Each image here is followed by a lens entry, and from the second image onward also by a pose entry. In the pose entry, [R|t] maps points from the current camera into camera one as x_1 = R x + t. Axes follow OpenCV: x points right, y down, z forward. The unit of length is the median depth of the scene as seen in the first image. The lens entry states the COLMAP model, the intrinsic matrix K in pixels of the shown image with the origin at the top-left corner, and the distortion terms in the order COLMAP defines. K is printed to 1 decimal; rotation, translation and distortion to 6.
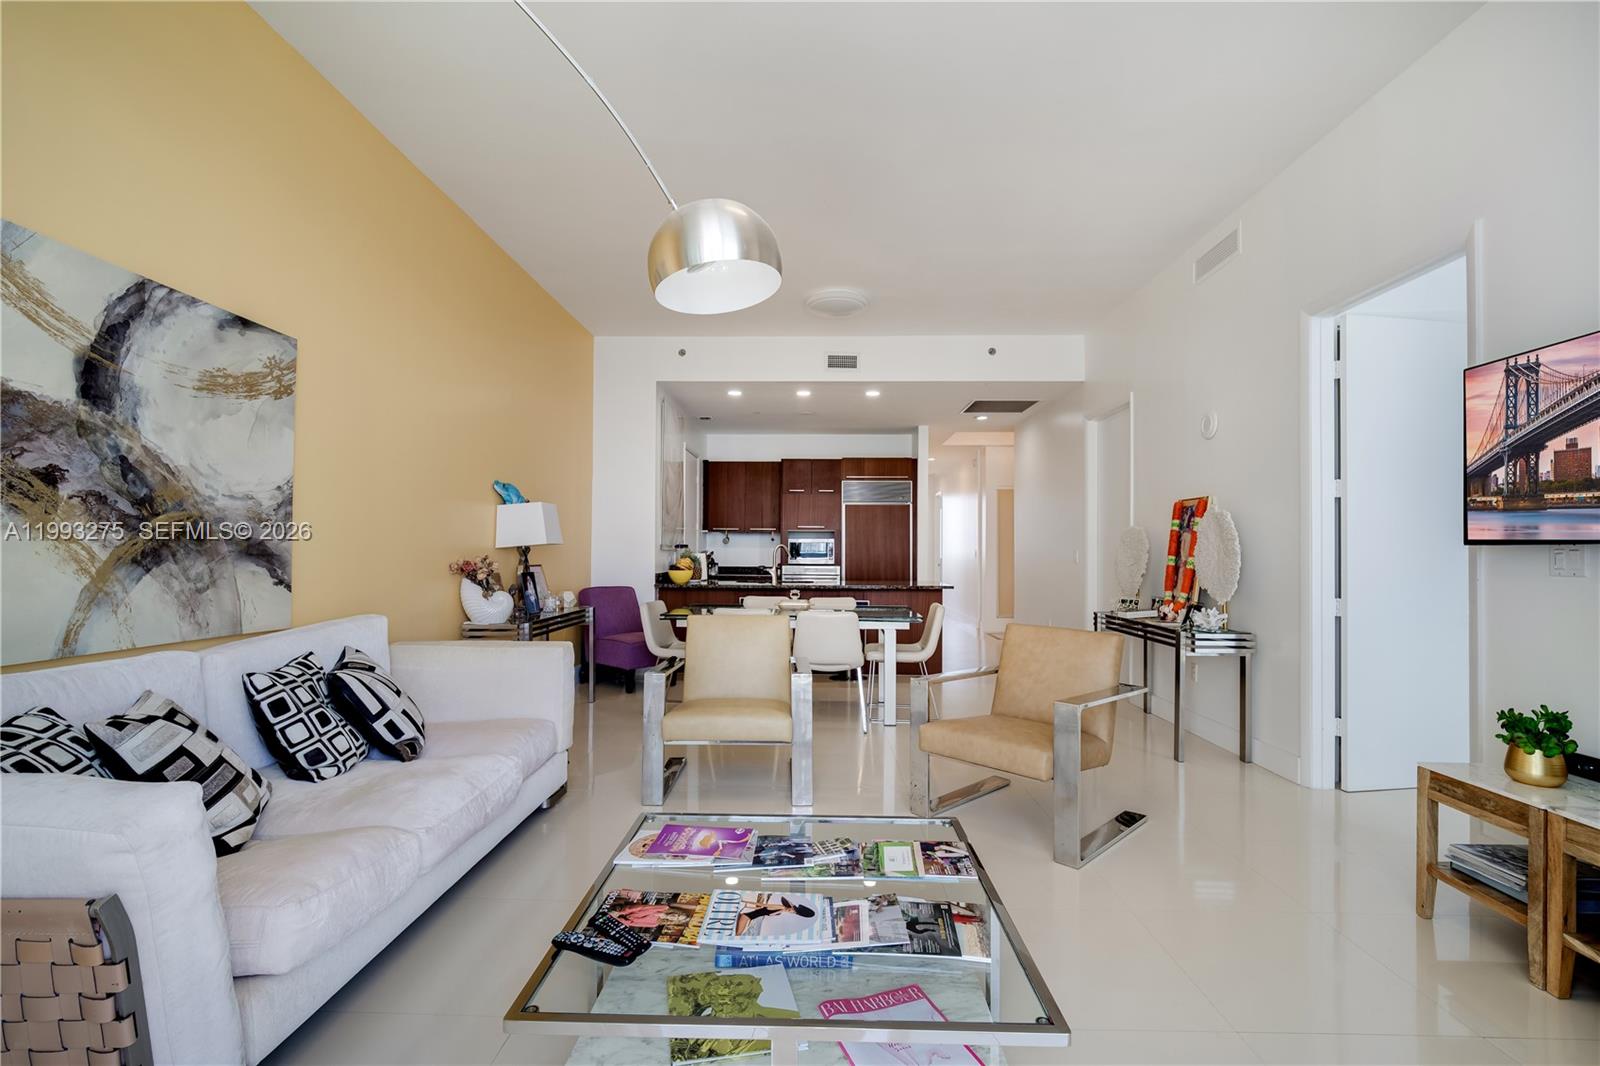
lens RADIAL K [[697.5, 0, 805.1], [0, 697.5, 528.5], [0, 0, 1]] dist [-0.001327, 0.000003]
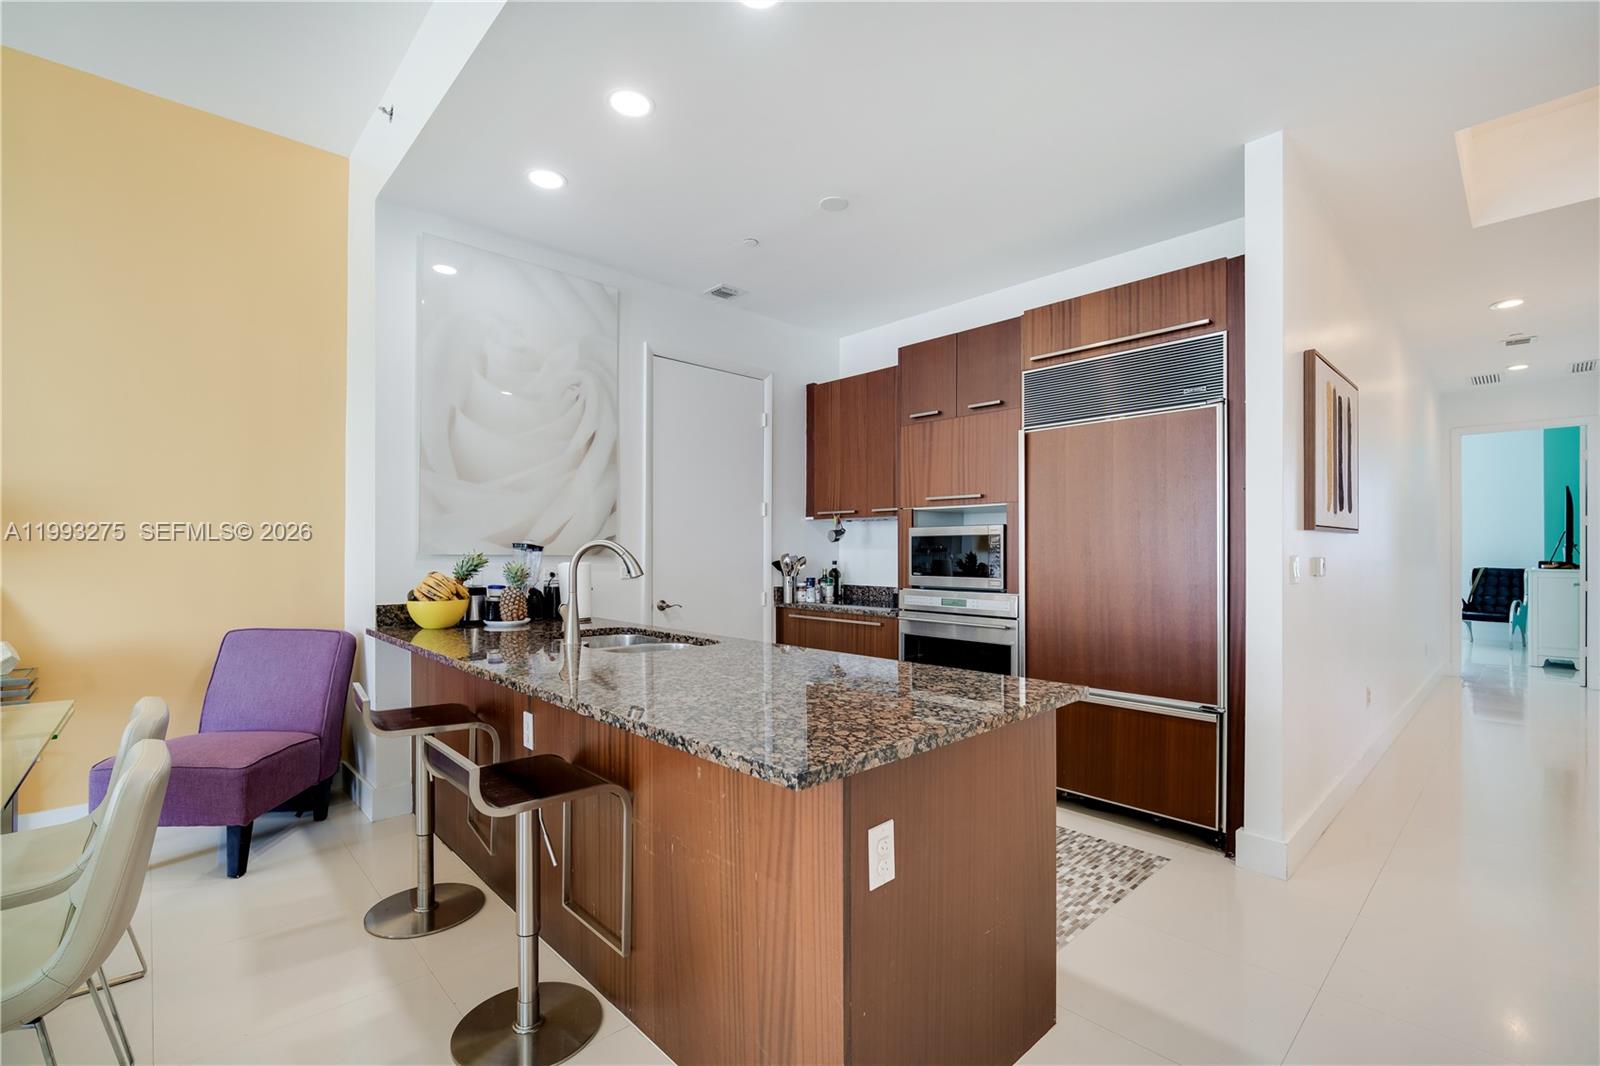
lens RADIAL K [[709.4, 0, 796.5], [0, 709.4, 552.5], [0, 0, 1]] dist [-0.010932, -0.000092]
pose [[0.699963, -0.001354, -0.714178, 0.262911], [0.024265, 0.999466, 0.021887, 0.019938], [0.713767, -0.032650, 0.699622, 0.694751]]
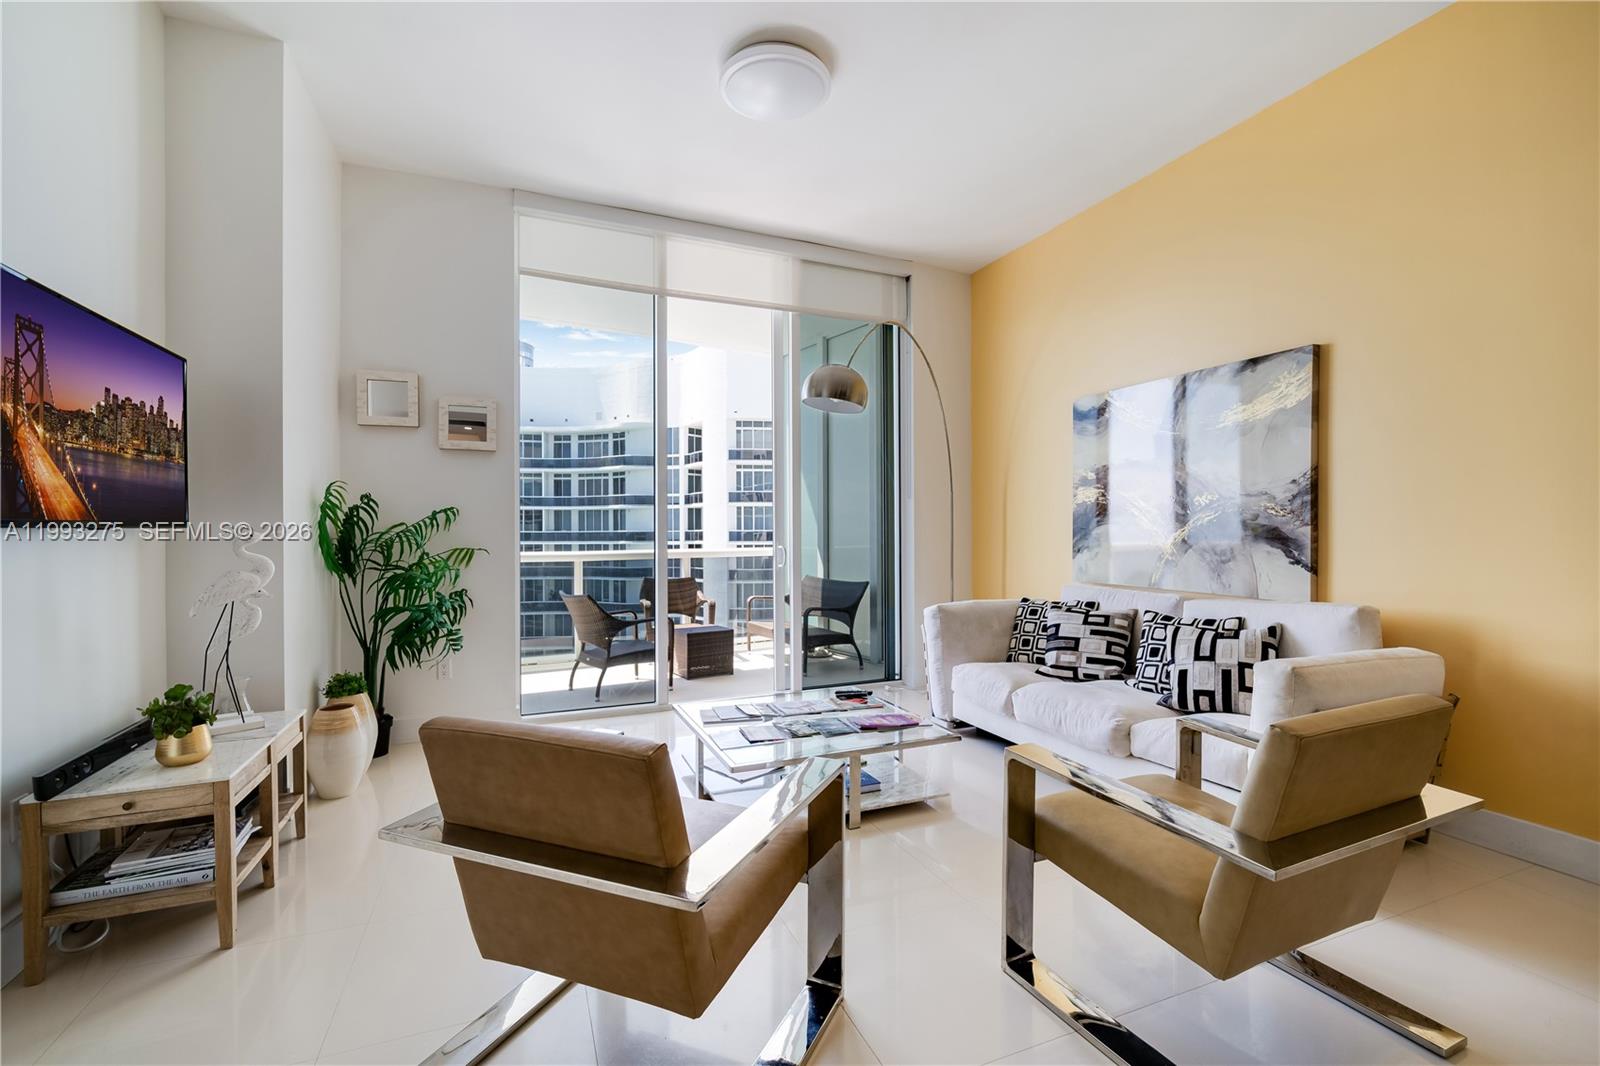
lens RADIAL K [[697.5, 0, 805.1], [0, 697.5, 528.5], [0, 0, 1]] dist [-0.001327, 0.000003]
pose [[-0.911781, -0.002923, -0.410666, 0.157541], [0.012851, 0.999282, -0.035644, 0.017240], [0.410475, -0.037777, -0.911089, 0.573746]]
